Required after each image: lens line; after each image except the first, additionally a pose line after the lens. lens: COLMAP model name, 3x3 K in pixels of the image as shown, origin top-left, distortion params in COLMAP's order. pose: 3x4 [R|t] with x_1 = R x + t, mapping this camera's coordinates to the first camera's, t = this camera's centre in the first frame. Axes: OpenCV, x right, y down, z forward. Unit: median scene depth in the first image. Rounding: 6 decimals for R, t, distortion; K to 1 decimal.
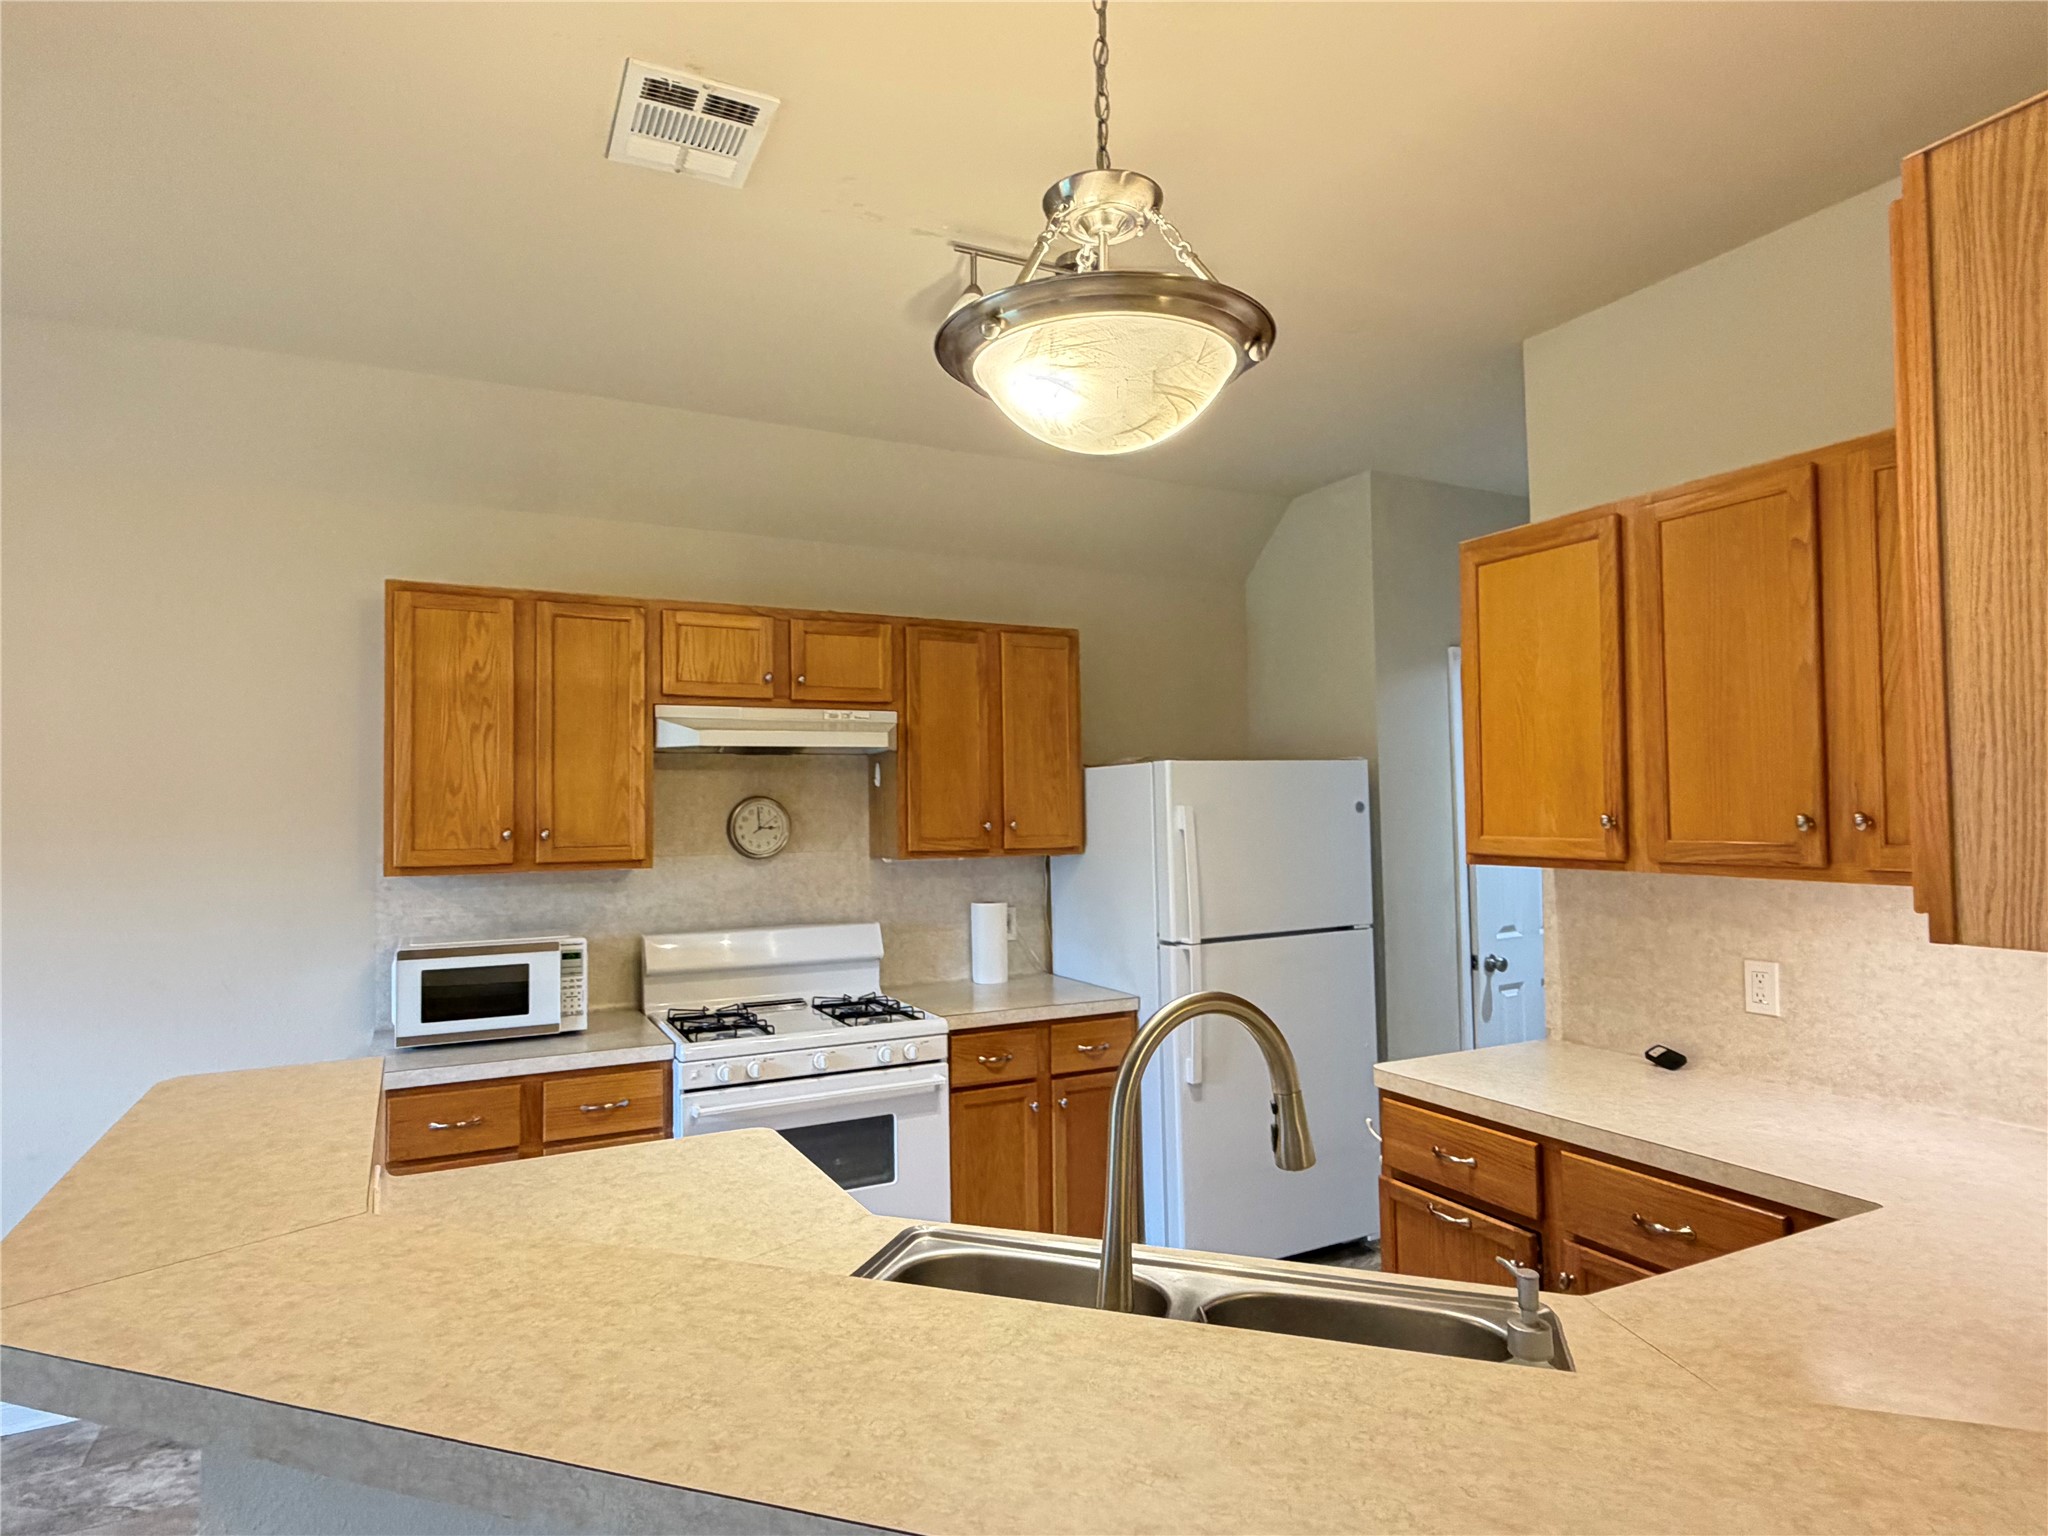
lens RADIAL K [[1130.3, 0, 1017.0], [0, 1130.3, 773.7], [0, 0, 1]] dist [0.002151, 0.000096]
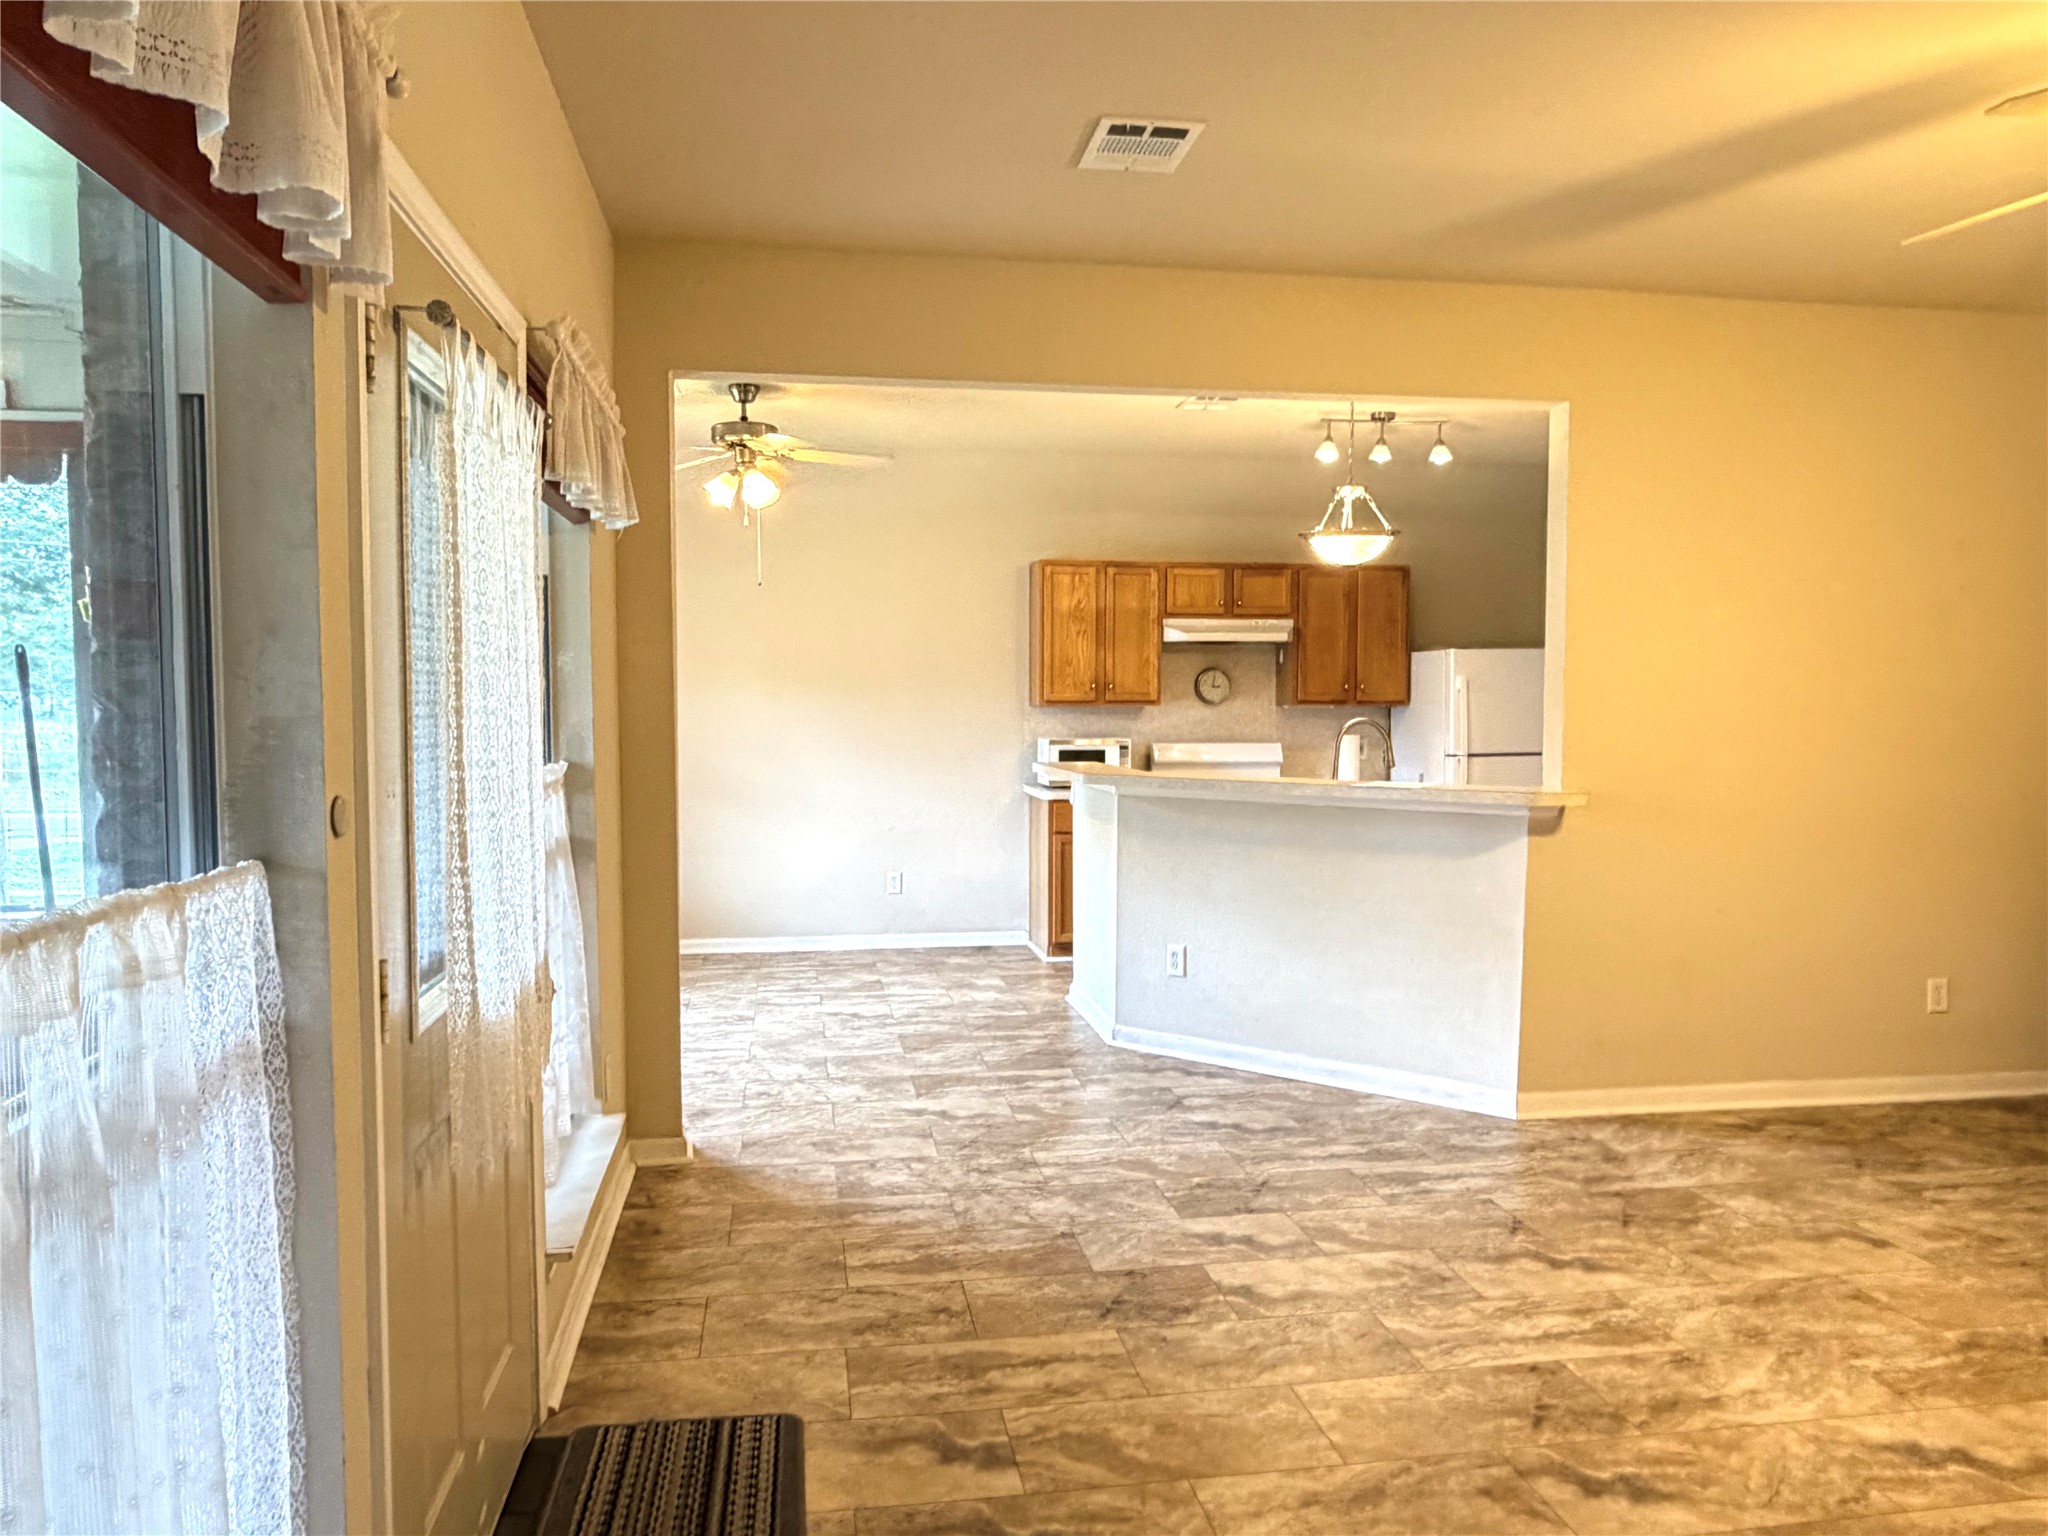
lens RADIAL K [[1398.0, 0, 1024.0], [0, 1398.0, 768.0], [0, 0, 1]] dist [0.001828, -0.001069]
pose [[0.952613, 0.029359, -0.302763, 0.166654], [-0.002921, 0.996168, 0.087410, -0.015603], [0.304169, -0.082384, 0.949049, -1.259206]]
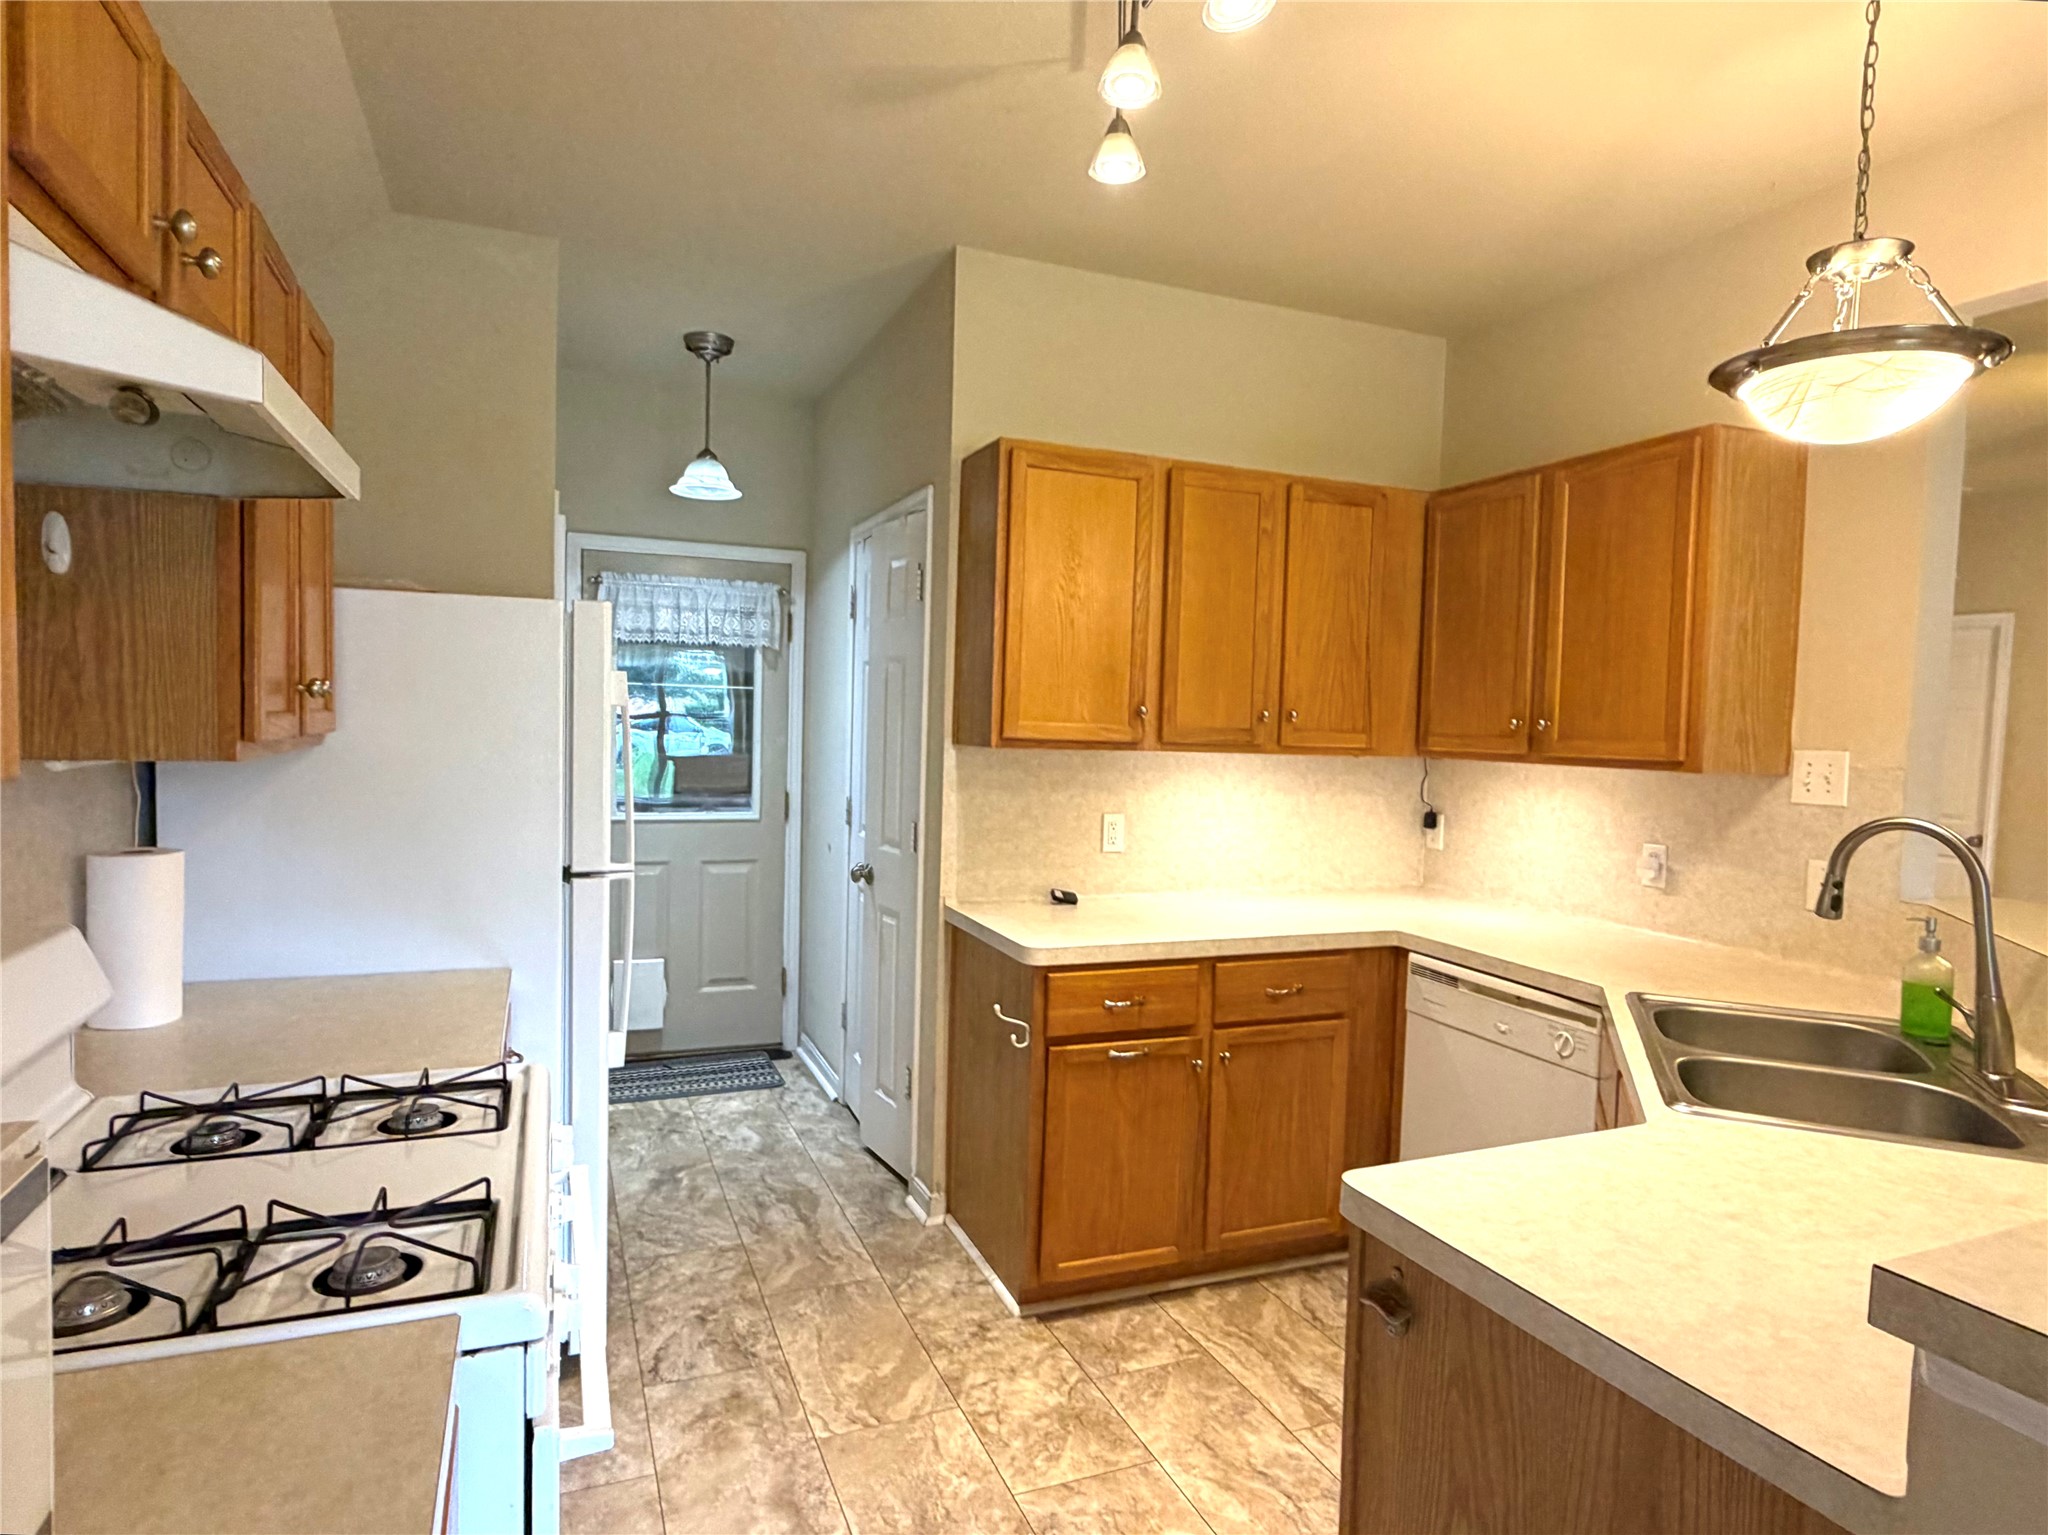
lens RADIAL K [[1164.6, 0, 1024.0], [0, 1164.6, 767.5], [0, 0, 1]] dist [0.001245, 0.001271]
pose [[0.086294, -0.029120, 0.995844, -0.548410], [-0.062435, 0.997450, 0.034578, 0.047563], [-0.994311, -0.065160, 0.084256, 0.710729]]
